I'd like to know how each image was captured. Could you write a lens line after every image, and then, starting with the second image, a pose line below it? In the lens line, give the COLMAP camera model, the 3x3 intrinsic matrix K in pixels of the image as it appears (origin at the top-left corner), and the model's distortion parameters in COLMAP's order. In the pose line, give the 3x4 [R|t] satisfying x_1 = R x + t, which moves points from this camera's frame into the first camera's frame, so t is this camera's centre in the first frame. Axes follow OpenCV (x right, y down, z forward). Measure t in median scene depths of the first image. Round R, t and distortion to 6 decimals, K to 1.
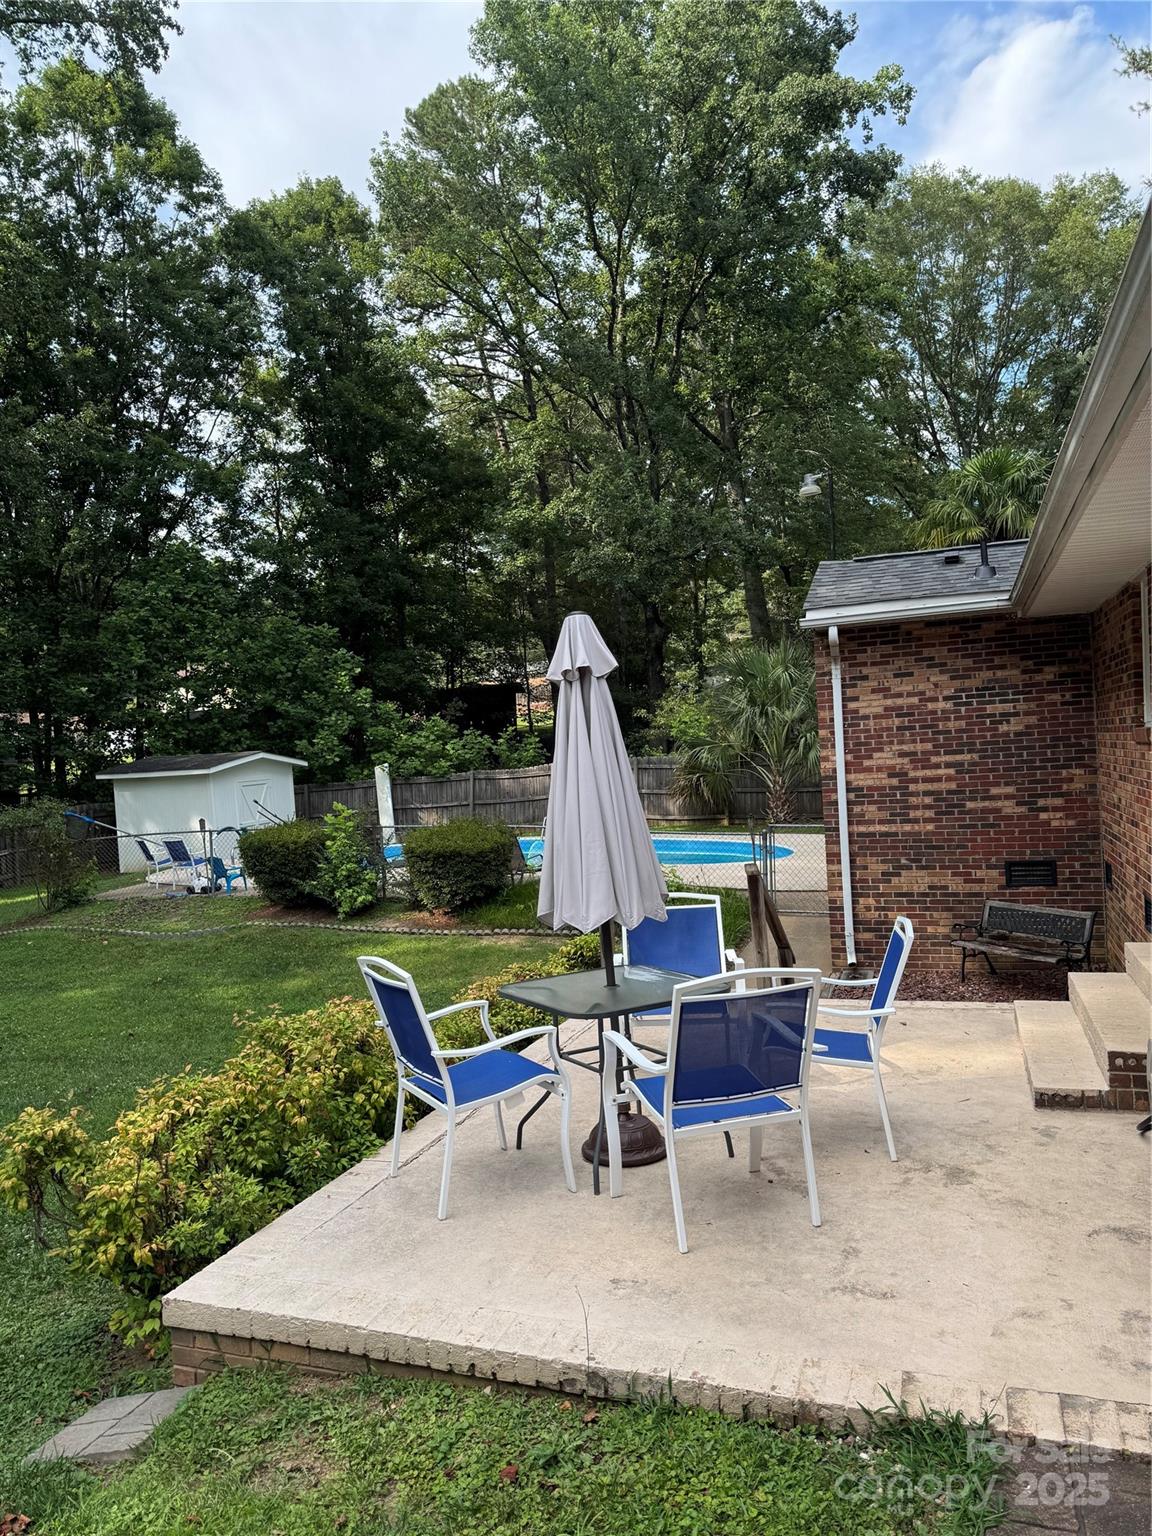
lens RADIAL K [[1073.0, 0, 576.0], [0, 1073.0, 768.0], [0, 0, 1]] dist [0.107927, -0.158641]
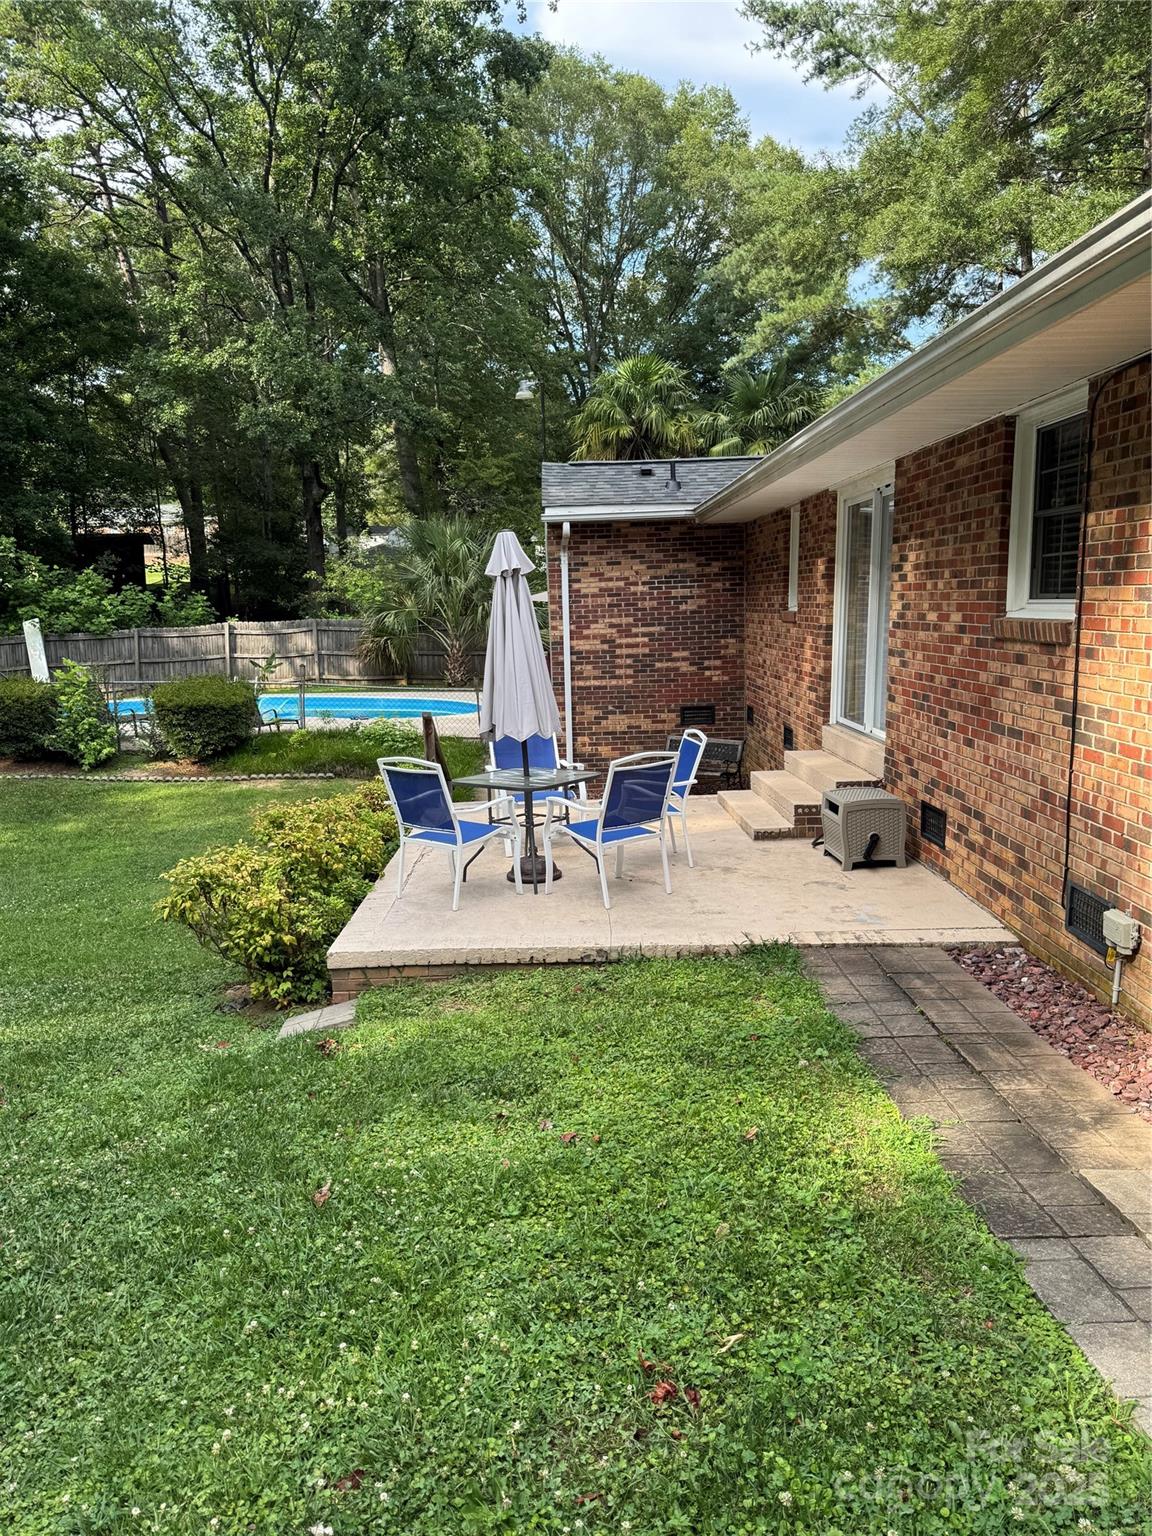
lens RADIAL K [[1073.0, 0, 576.0], [0, 1073.0, 768.0], [0, 0, 1]] dist [0.107927, -0.158641]
pose [[0.937660, -0.026938, 0.346507, -0.188491], [-0.017255, 0.992154, 0.123825, -0.002232], [-0.347124, -0.122084, 0.929839, -0.203716]]
